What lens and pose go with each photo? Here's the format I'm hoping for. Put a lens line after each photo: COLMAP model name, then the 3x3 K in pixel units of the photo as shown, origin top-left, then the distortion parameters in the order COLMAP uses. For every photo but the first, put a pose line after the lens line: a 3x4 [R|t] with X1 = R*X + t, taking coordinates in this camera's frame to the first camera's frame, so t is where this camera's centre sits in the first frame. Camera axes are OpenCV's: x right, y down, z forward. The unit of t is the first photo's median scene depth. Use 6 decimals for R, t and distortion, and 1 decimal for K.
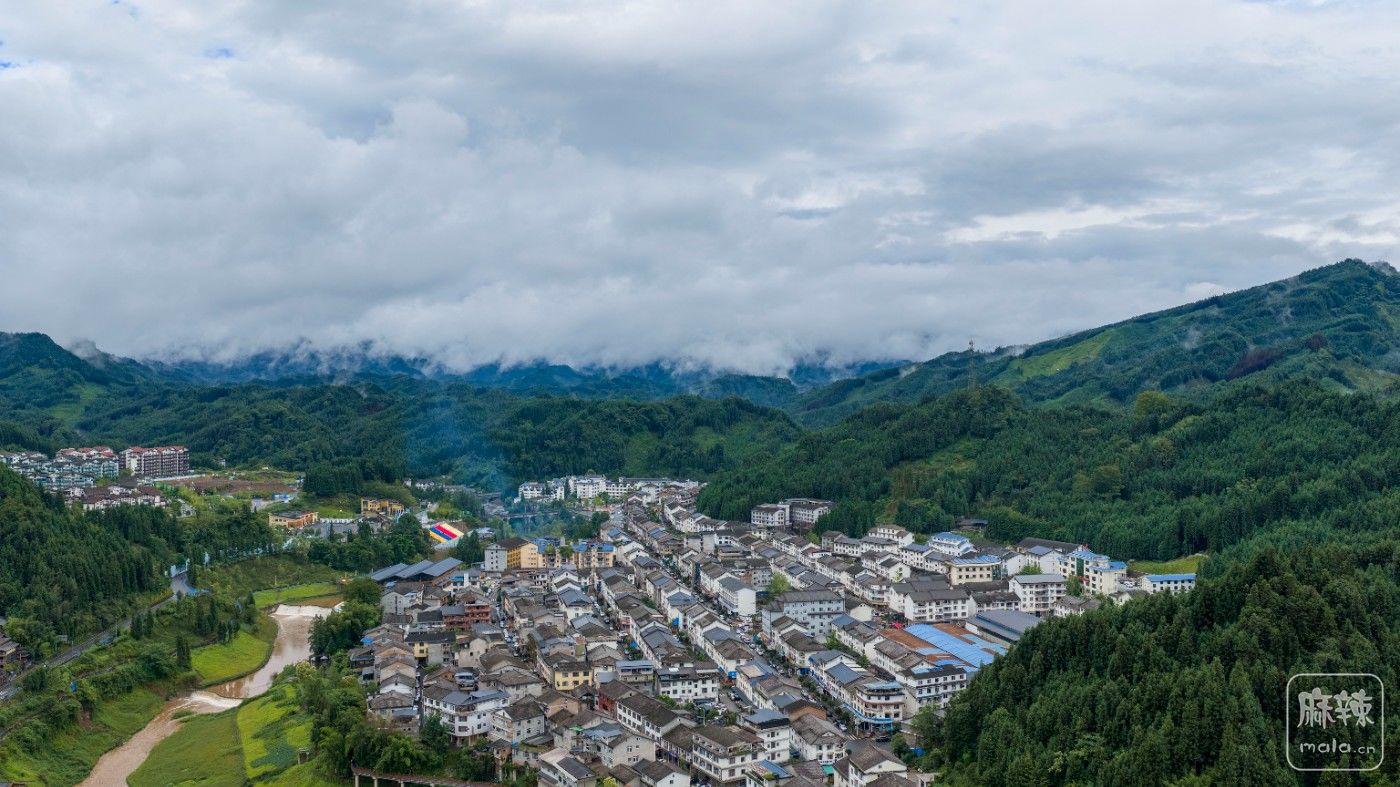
lens RADIAL K [[1151.4, 0, 702.5], [0, 1151.4, 399.7], [0, 0, 1]] dist [0.026919, -0.063096]
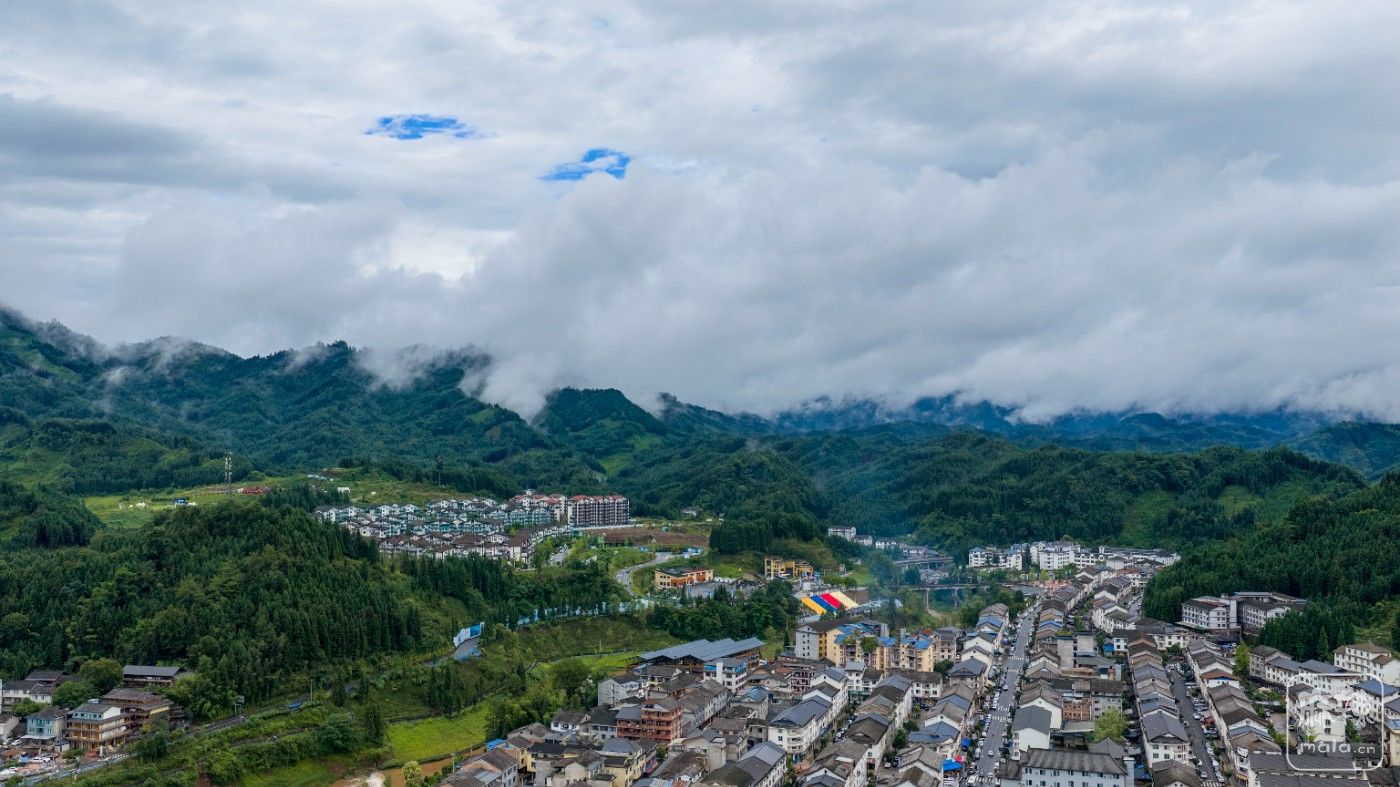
lens RADIAL K [[1151.4, 0, 702.5], [0, 1151.4, 399.7], [0, 0, 1]] dist [0.026919, -0.063096]
pose [[0.862735, -0.017426, -0.505355, 0.143290], [-0.004822, 0.999077, -0.042682, -0.000827], [0.505633, 0.039260, 0.861855, 0.198027]]
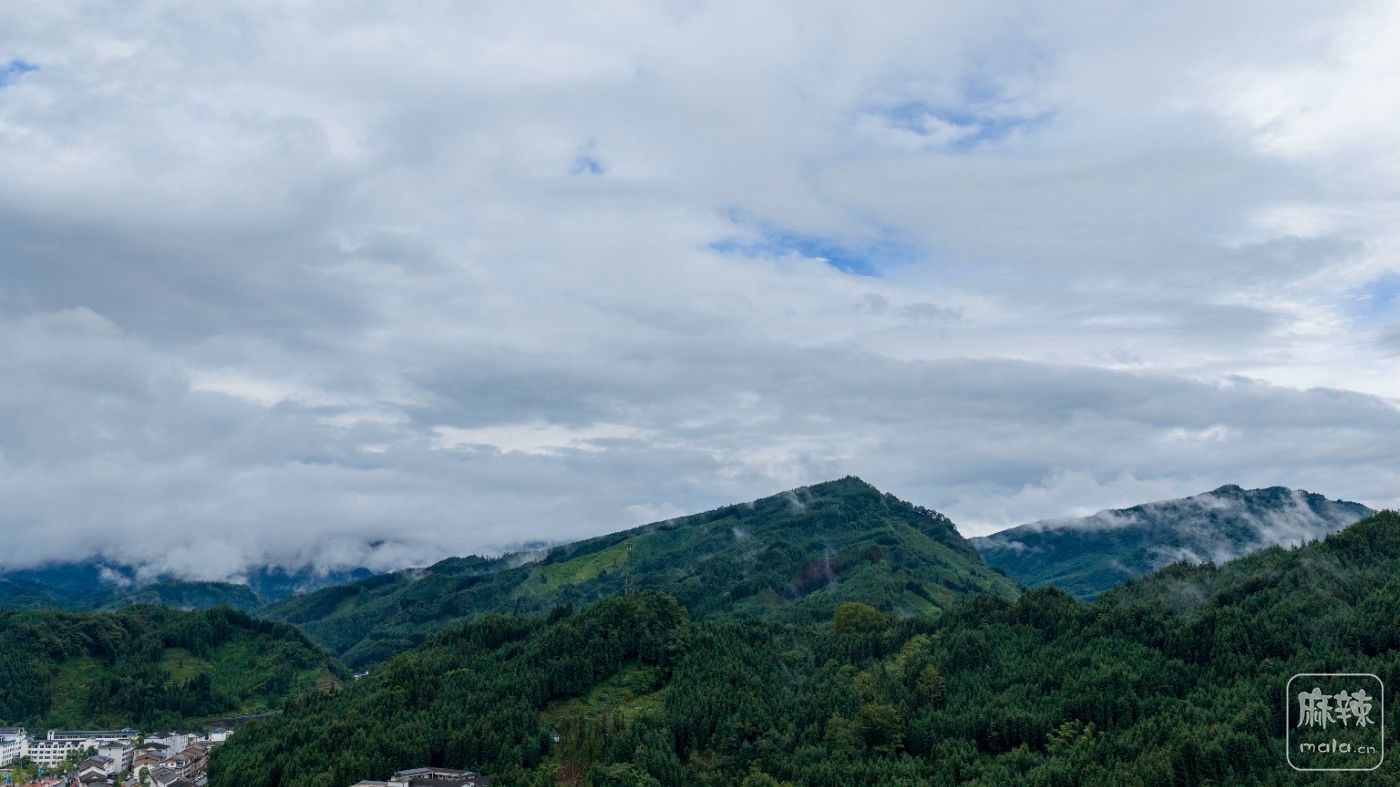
lens RADIAL K [[1102.9, 0, 706.2], [0, 1102.9, 393.6], [0, 0, 1]] dist [0.047721, -0.093424]
pose [[0.879223, 0.095340, 0.466772, -0.077148], [-0.003648, 0.981090, -0.193519, -0.000248], [-0.476396, 0.168444, 0.862945, 0.347758]]
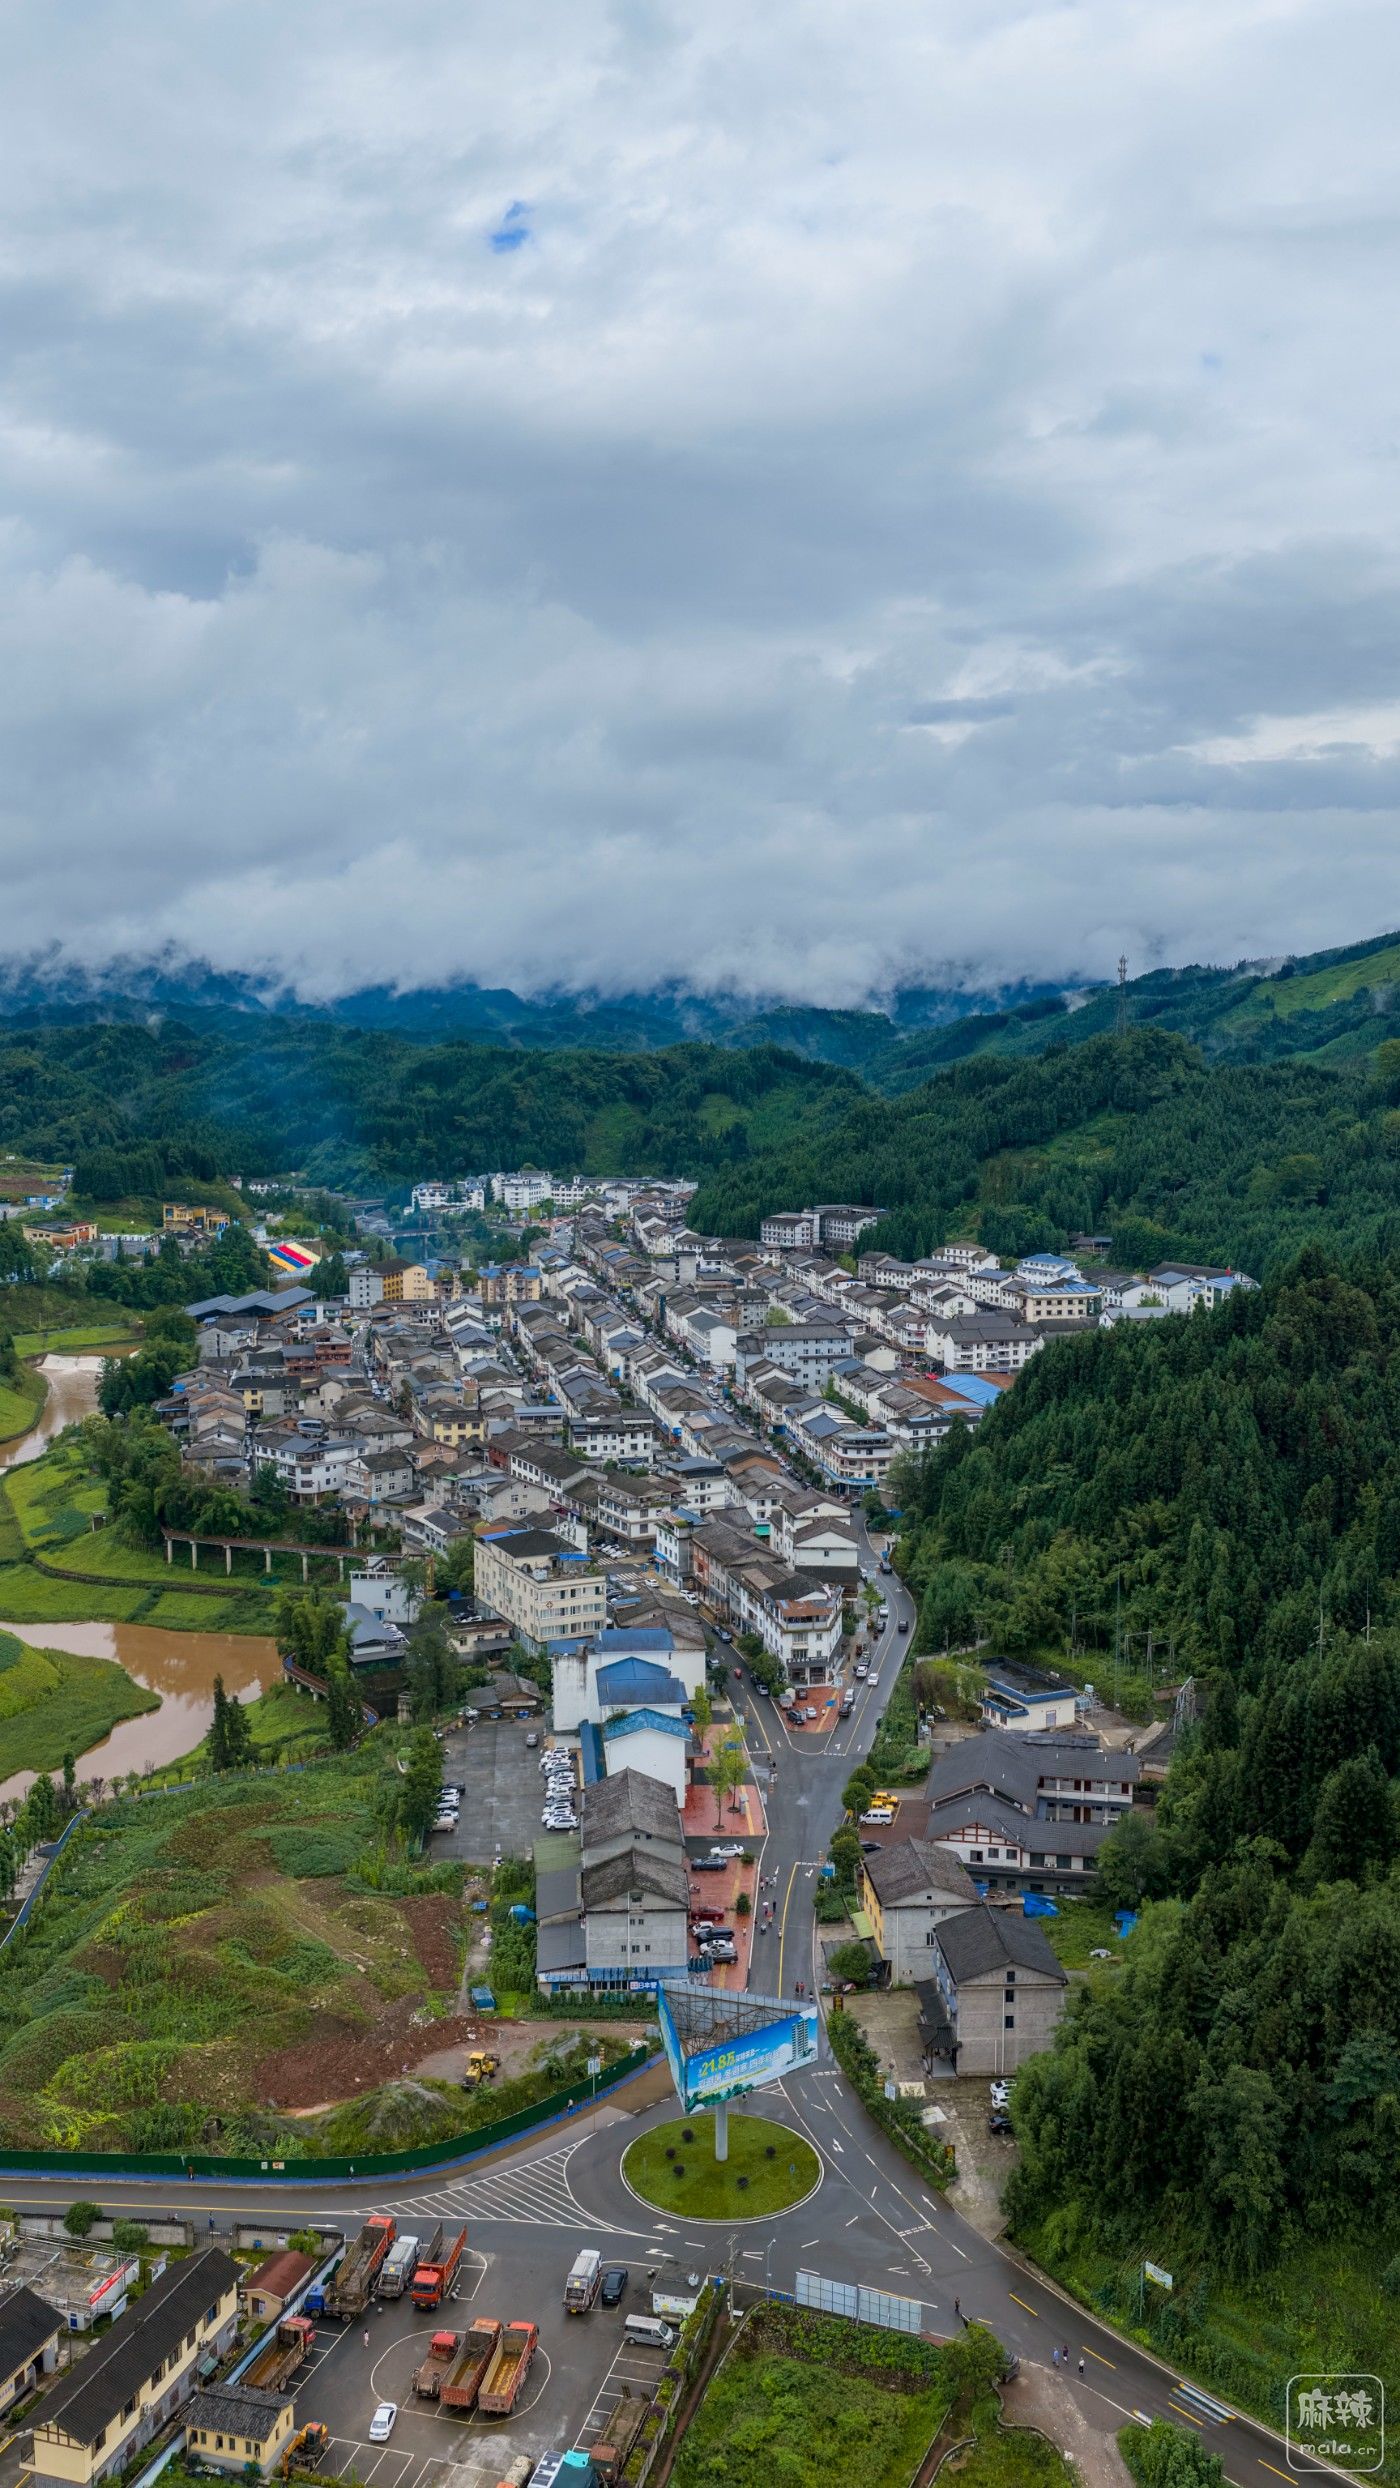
lens RADIAL K [[2046.2, 0, 697.1], [0, 2046.2, 1252.0], [0, 0, 1]] dist [0.026919, -0.063096]
pose [[0.999528, 0.005819, -0.030178, 0.038598], [-0.002825, 0.995151, 0.098319, -0.000495], [0.030604, -0.098187, 0.994697, -0.138262]]
